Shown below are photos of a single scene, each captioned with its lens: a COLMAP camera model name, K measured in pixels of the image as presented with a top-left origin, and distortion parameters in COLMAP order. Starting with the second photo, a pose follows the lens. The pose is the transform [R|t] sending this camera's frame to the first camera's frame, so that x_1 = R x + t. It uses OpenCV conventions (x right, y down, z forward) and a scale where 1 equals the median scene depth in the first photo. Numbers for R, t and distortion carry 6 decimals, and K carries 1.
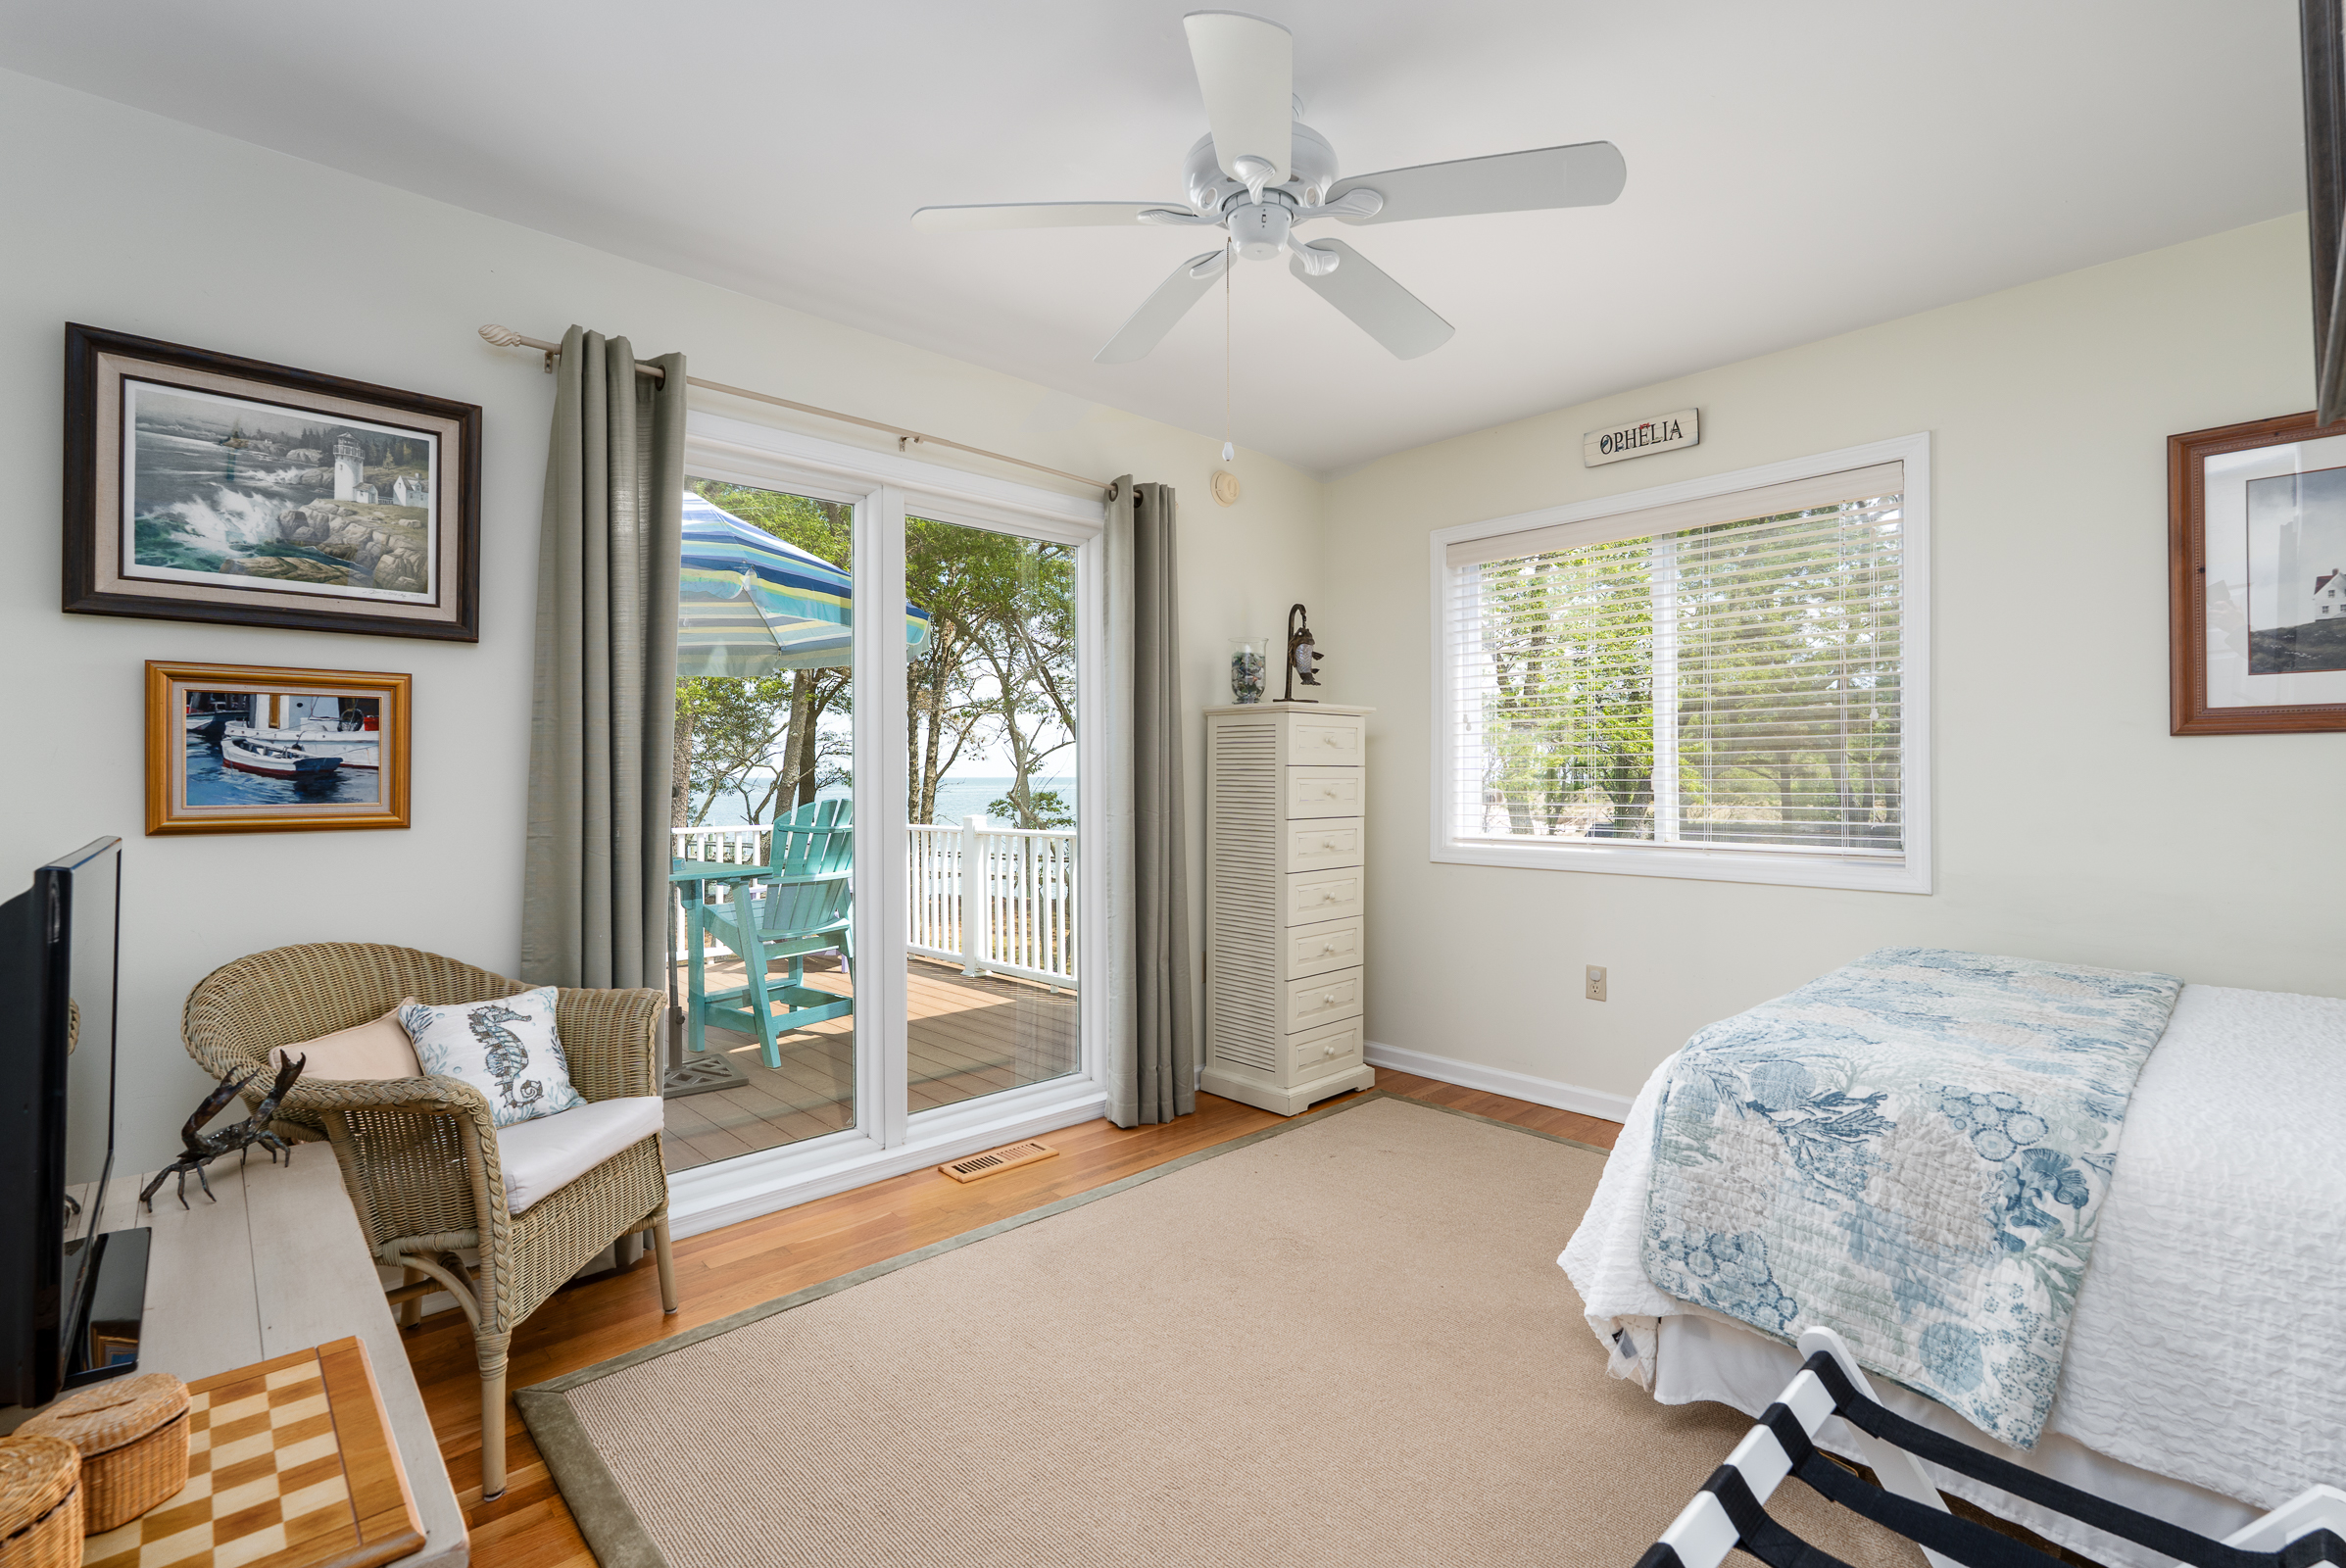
lens RADIAL K [[1048.3, 0, 1165.9], [0, 1048.3, 775.7], [0, 0, 1]] dist [0.004512, -0.003924]
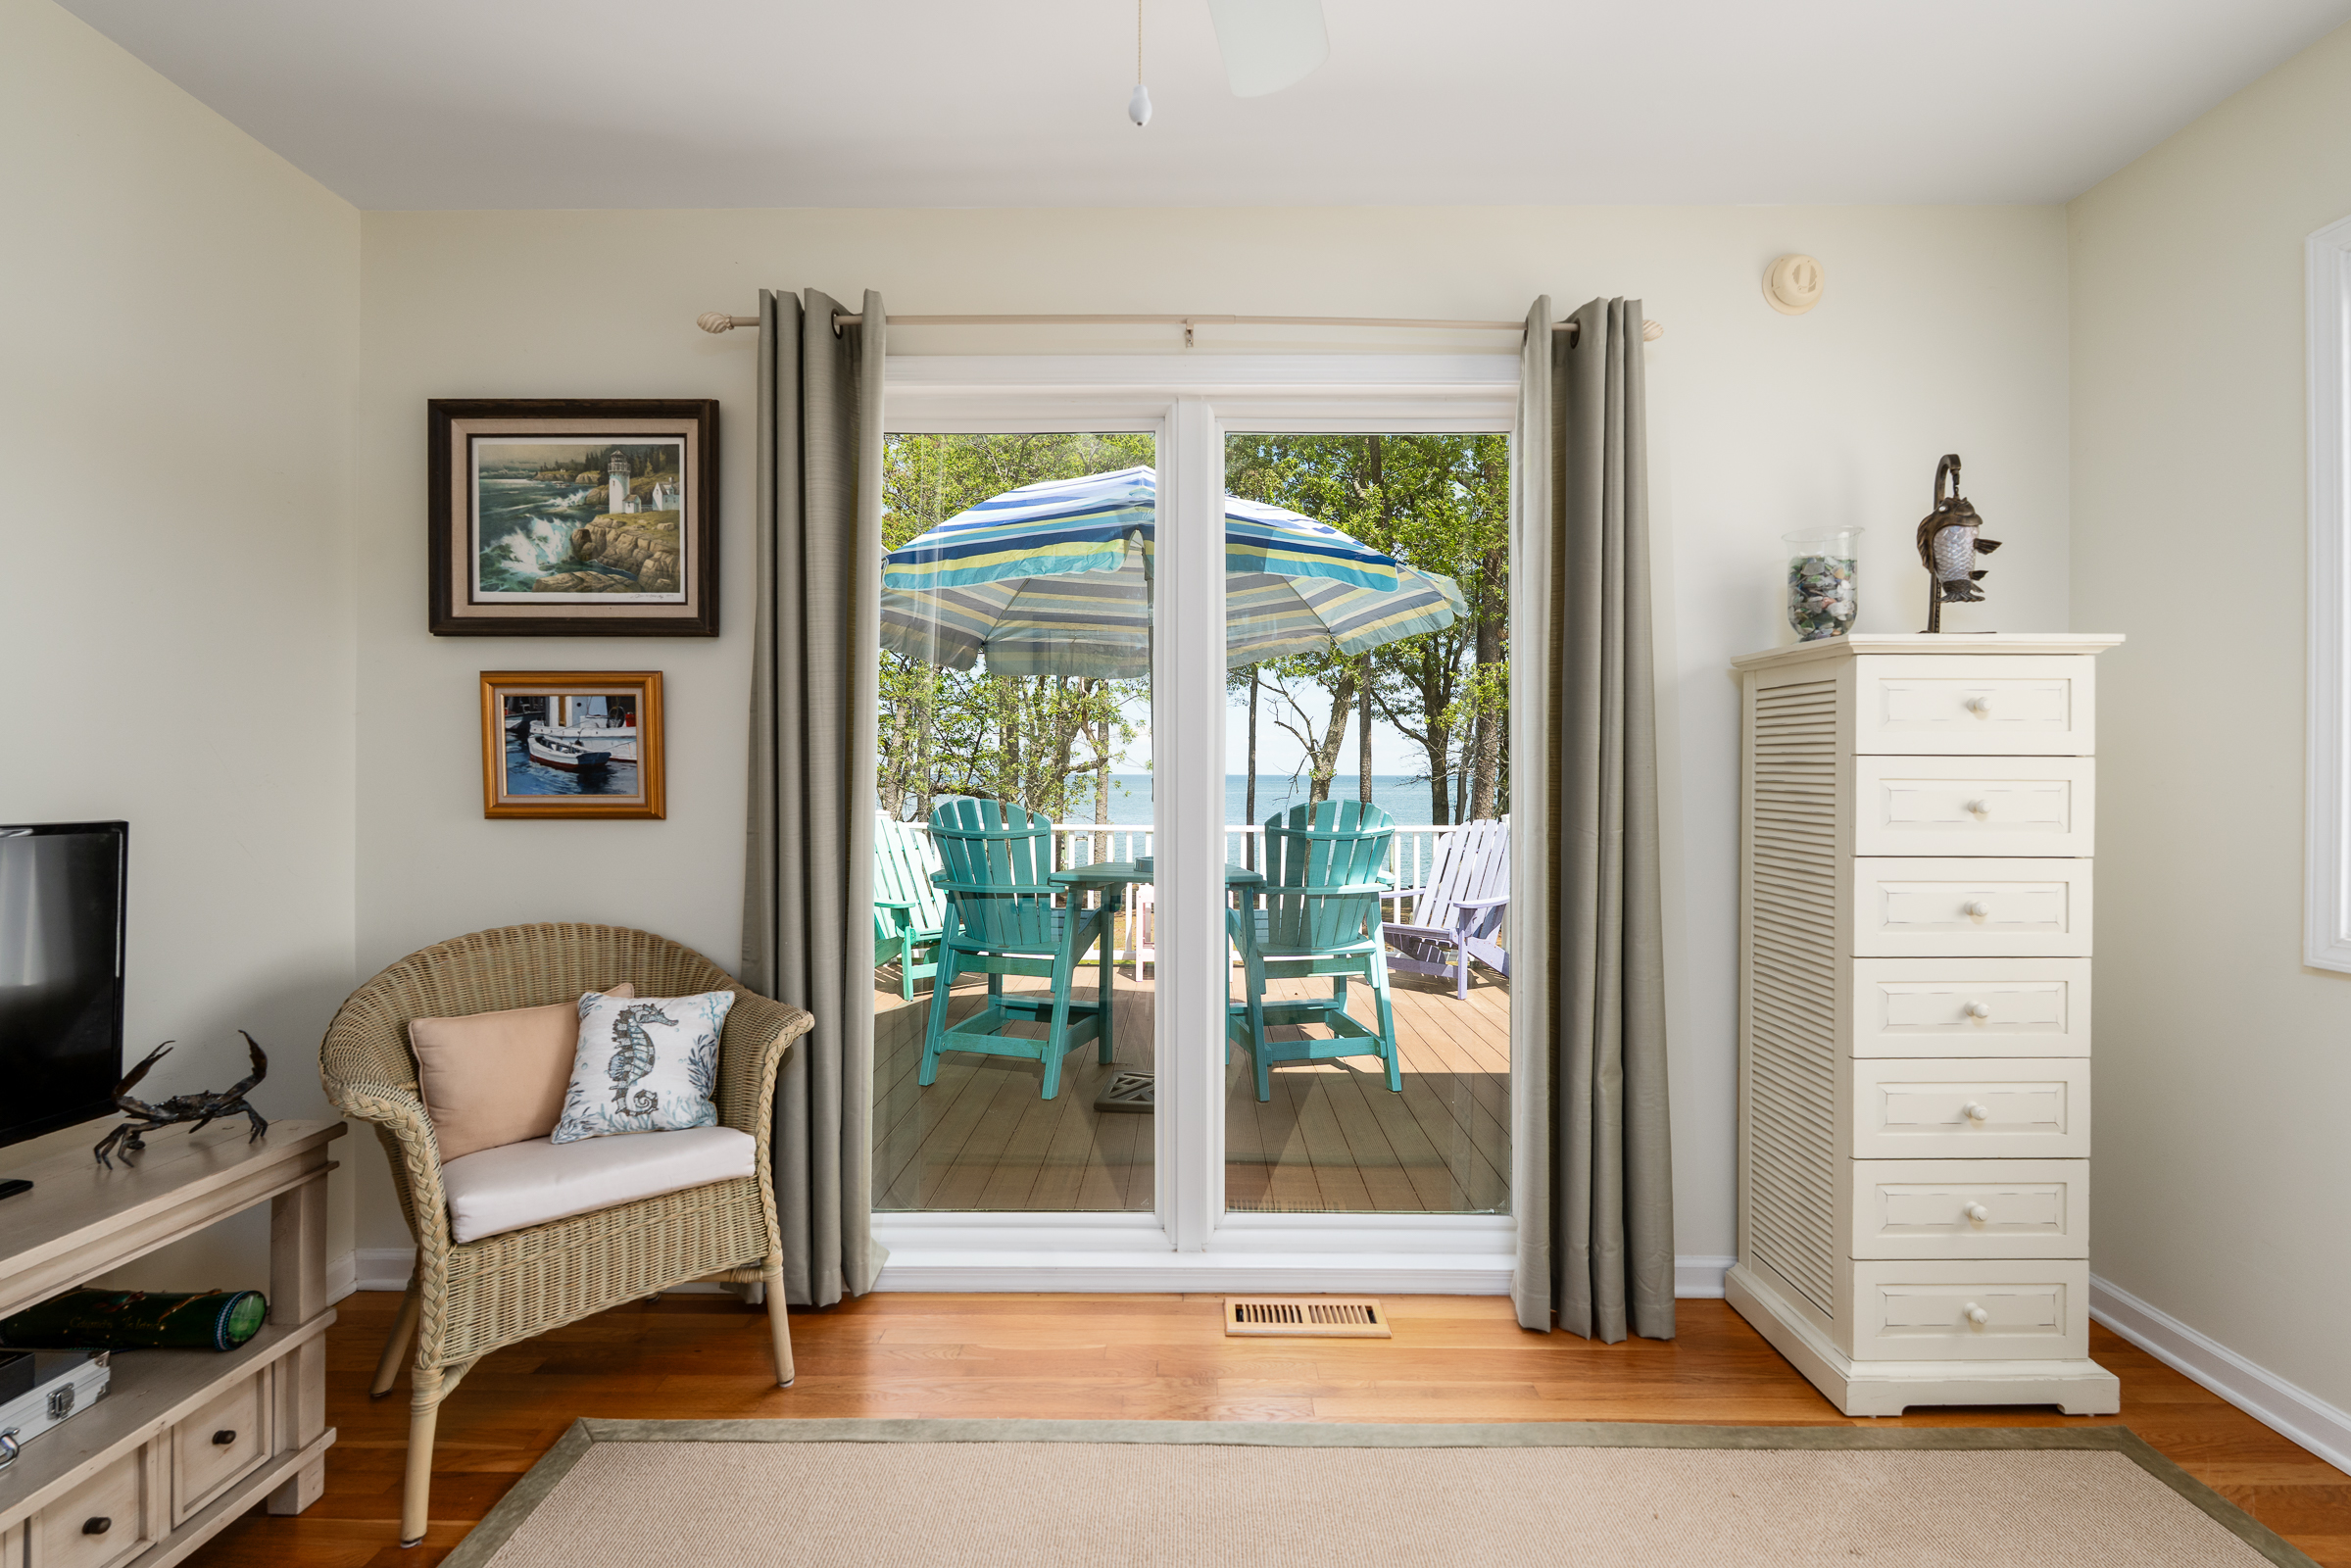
lens RADIAL K [[1050.6, 0, 1175.8], [0, 1050.6, 772.2], [0, 0, 1]] dist [0.004512, -0.003924]
pose [[0.727630, 0.002571, -0.685965, 0.379576], [-0.003834, 0.999993, -0.000320, 0.001558], [0.685959, 0.002863, 0.727635, 0.613463]]
